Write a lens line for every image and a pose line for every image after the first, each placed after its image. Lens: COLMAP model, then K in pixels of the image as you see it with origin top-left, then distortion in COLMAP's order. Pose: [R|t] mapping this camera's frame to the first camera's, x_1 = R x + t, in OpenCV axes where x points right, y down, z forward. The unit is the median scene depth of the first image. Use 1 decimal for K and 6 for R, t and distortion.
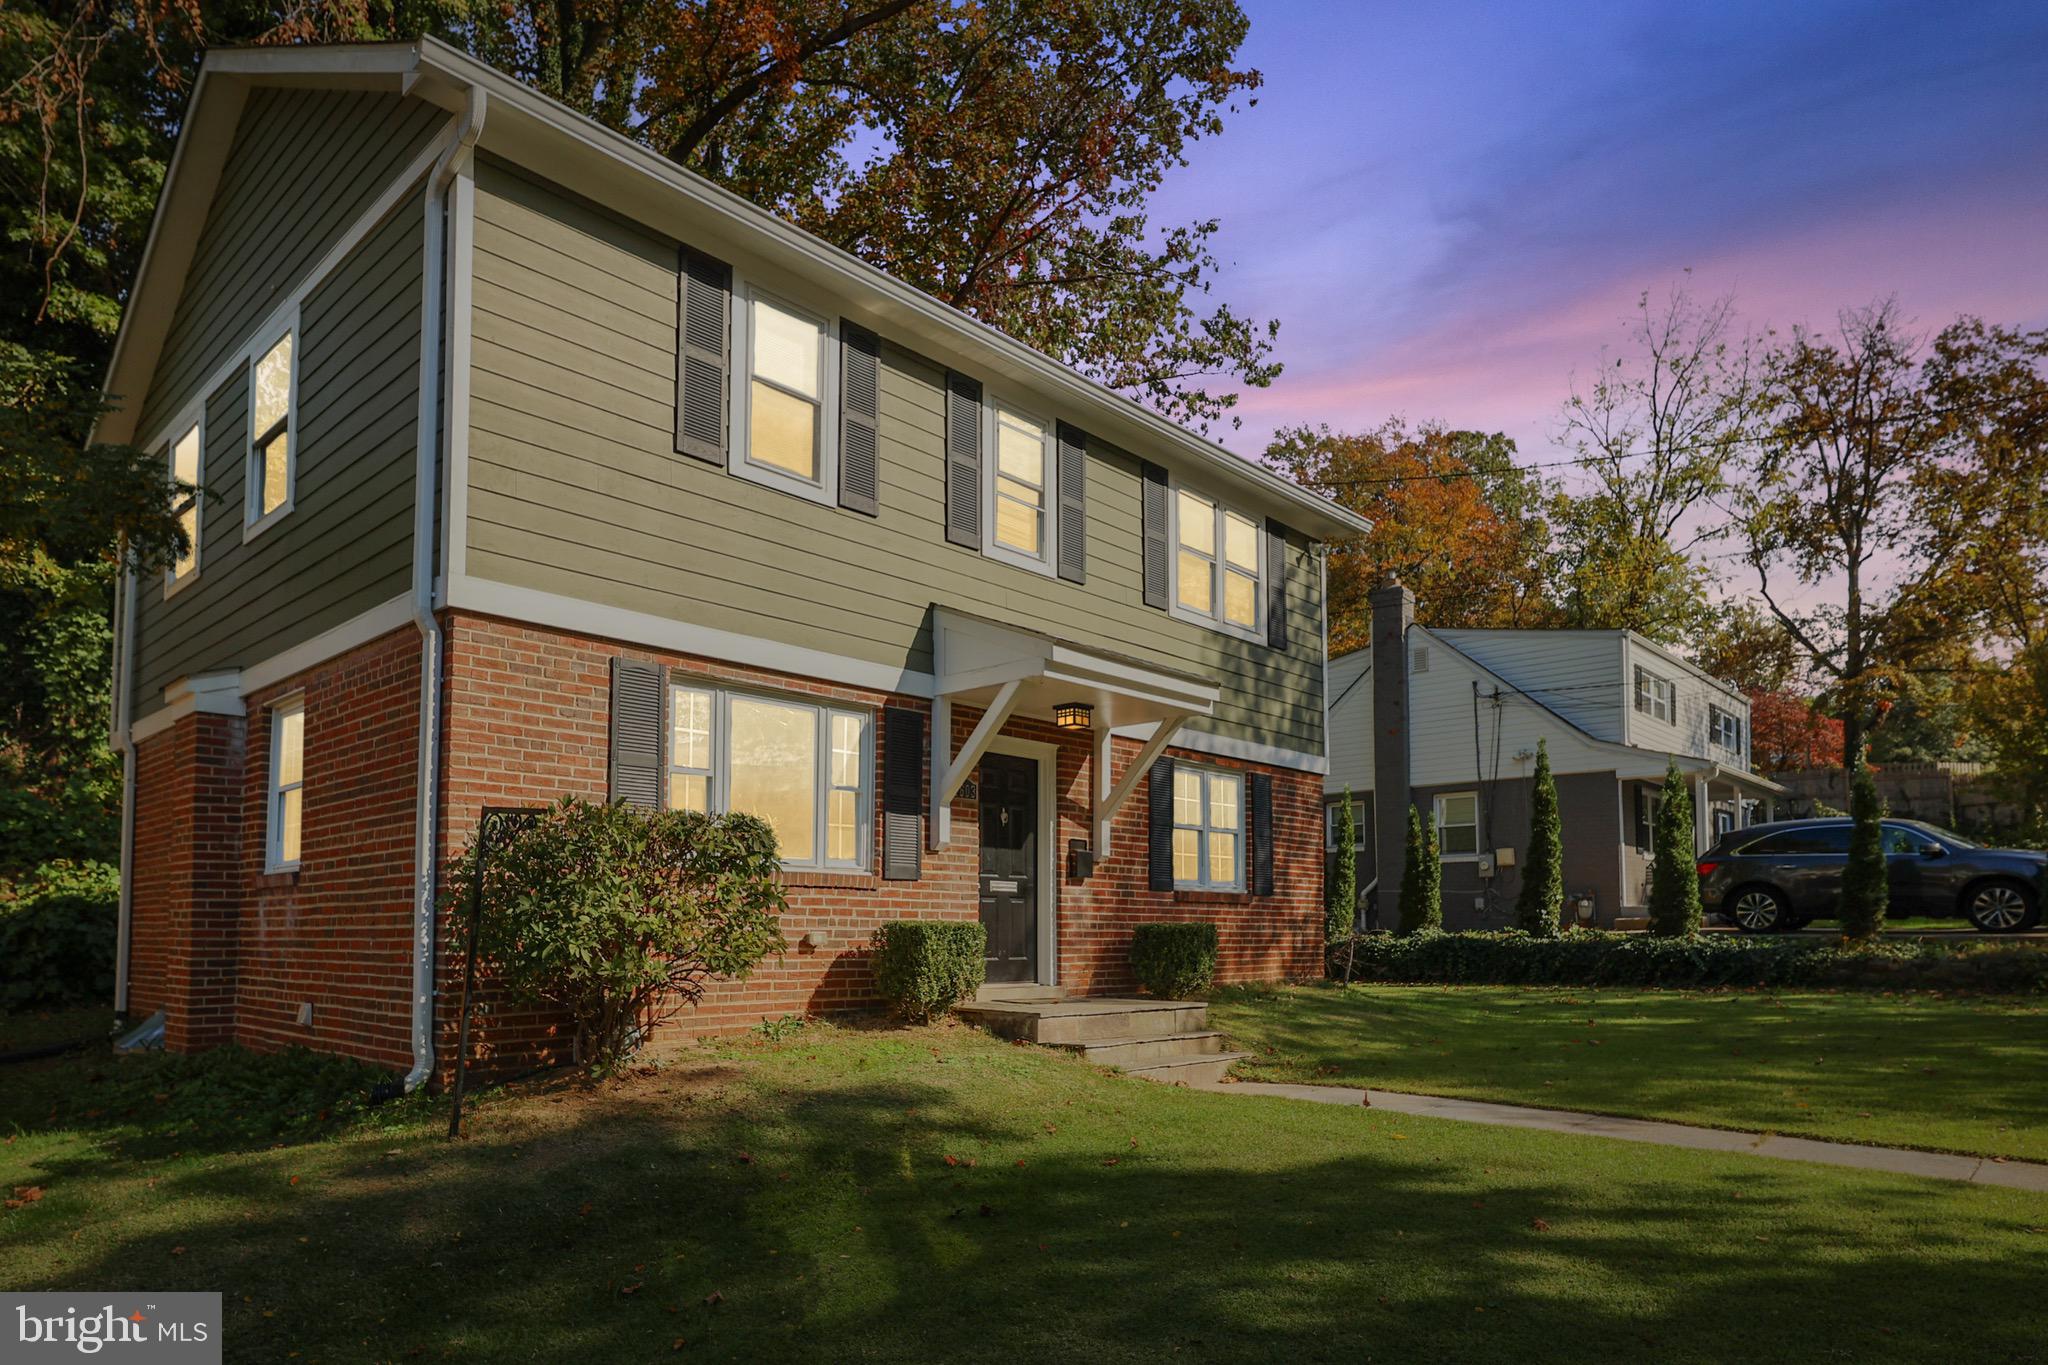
lens RADIAL K [[1233.3, 0, 1026.1], [0, 1233.3, 778.9], [0, 0, 1]] dist [-0.002990, -0.000397]
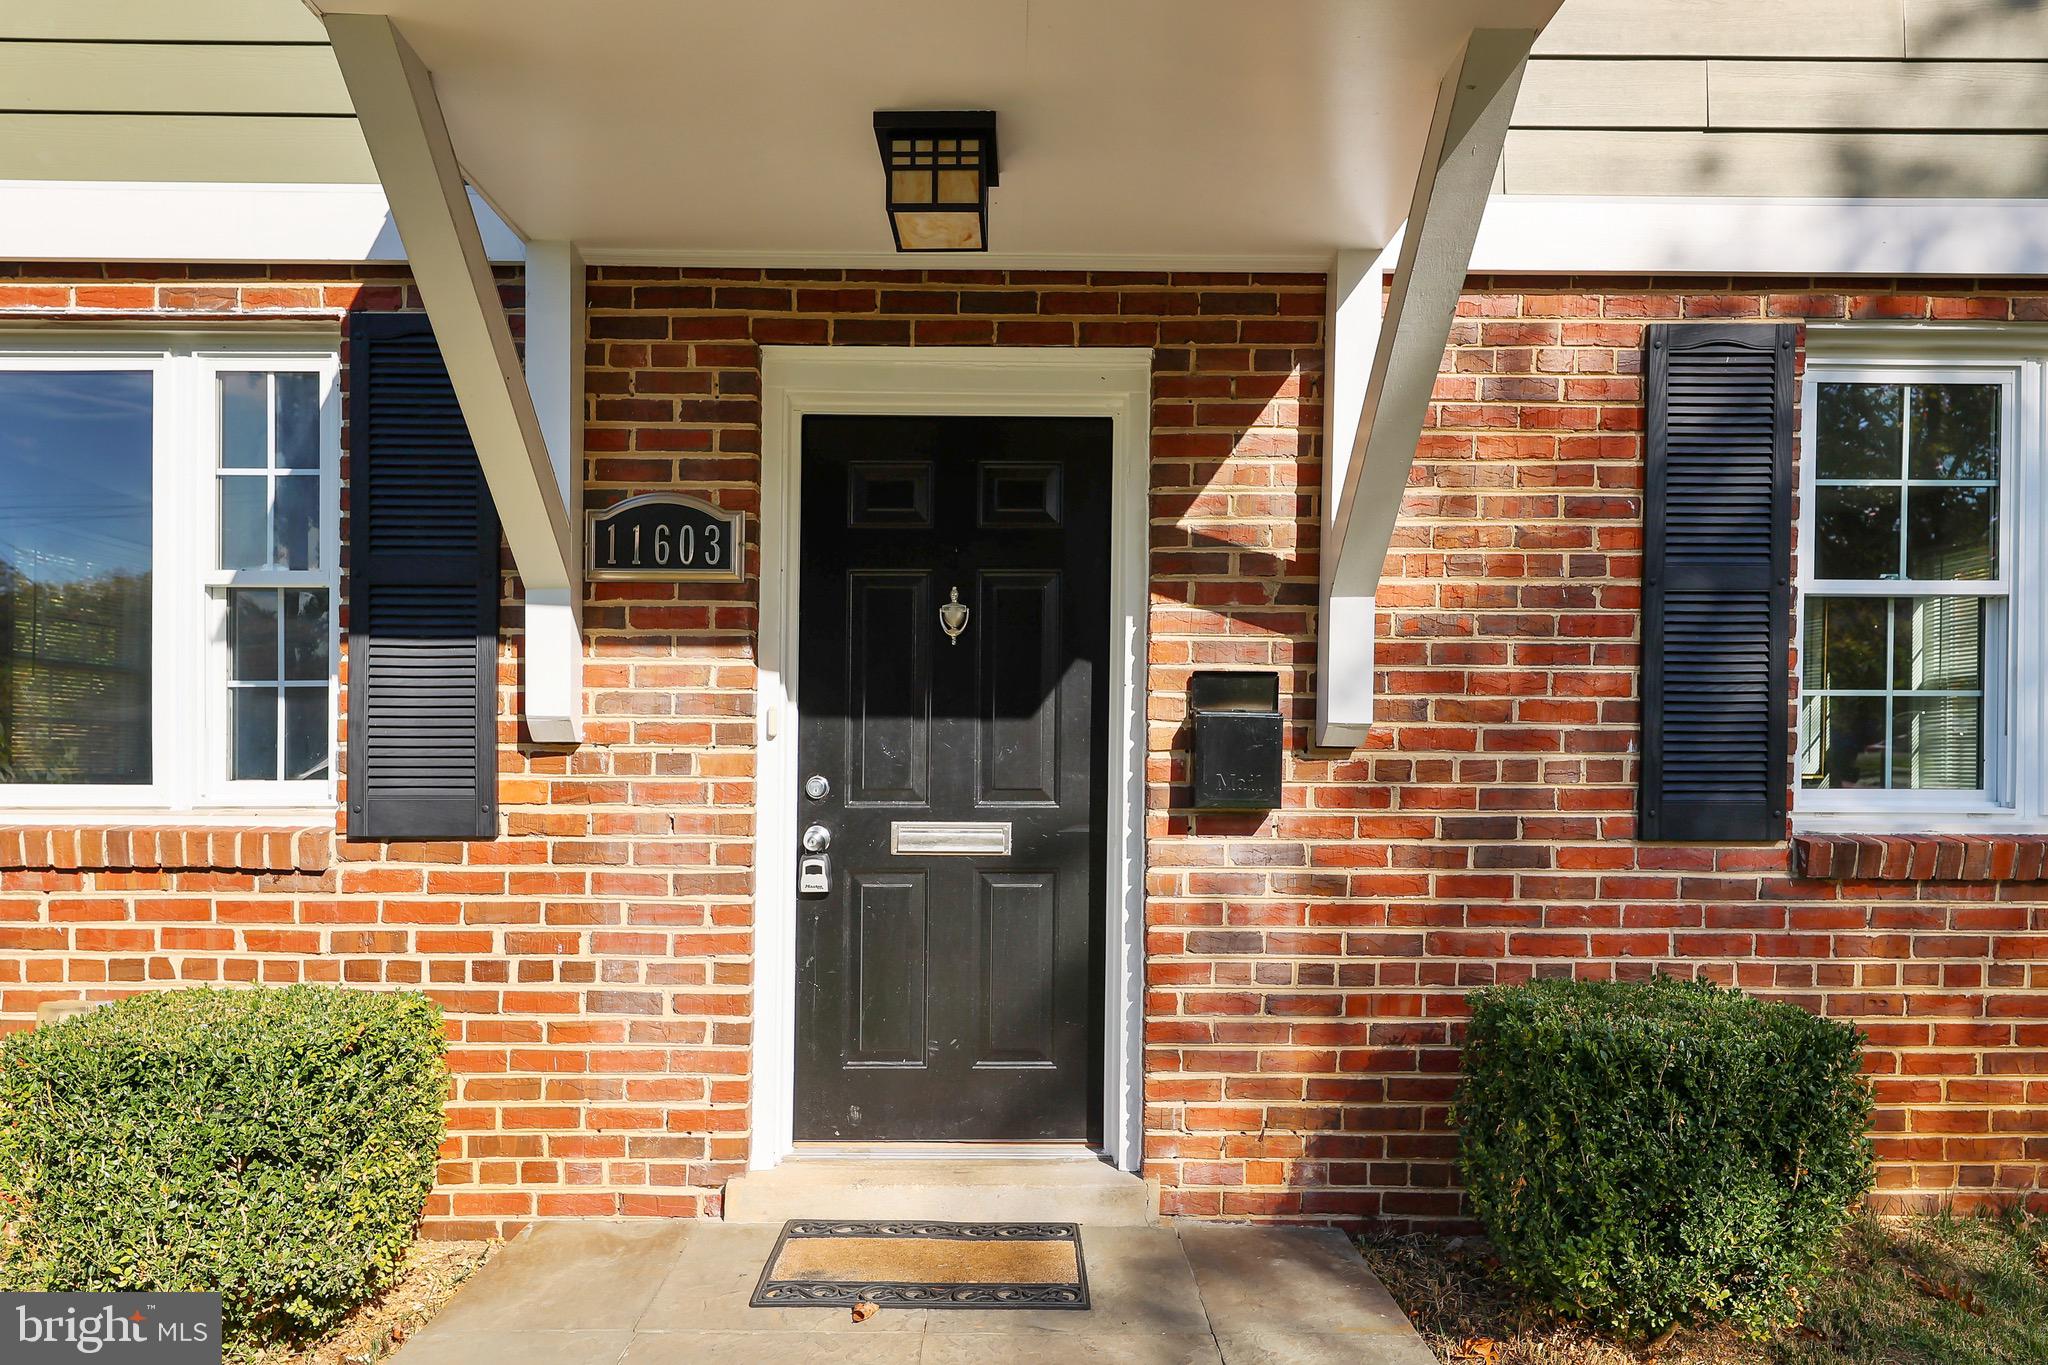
lens RADIAL K [[1233.3, 0, 1026.1], [0, 1233.3, 778.9], [0, 0, 1]] dist [-0.002990, -0.000397]
pose [[0.692322, -0.003629, -0.721579, 0.213941], [0.088669, 0.992837, 0.080081, 0.046773], [0.716120, -0.119423, 0.687685, 0.770406]]
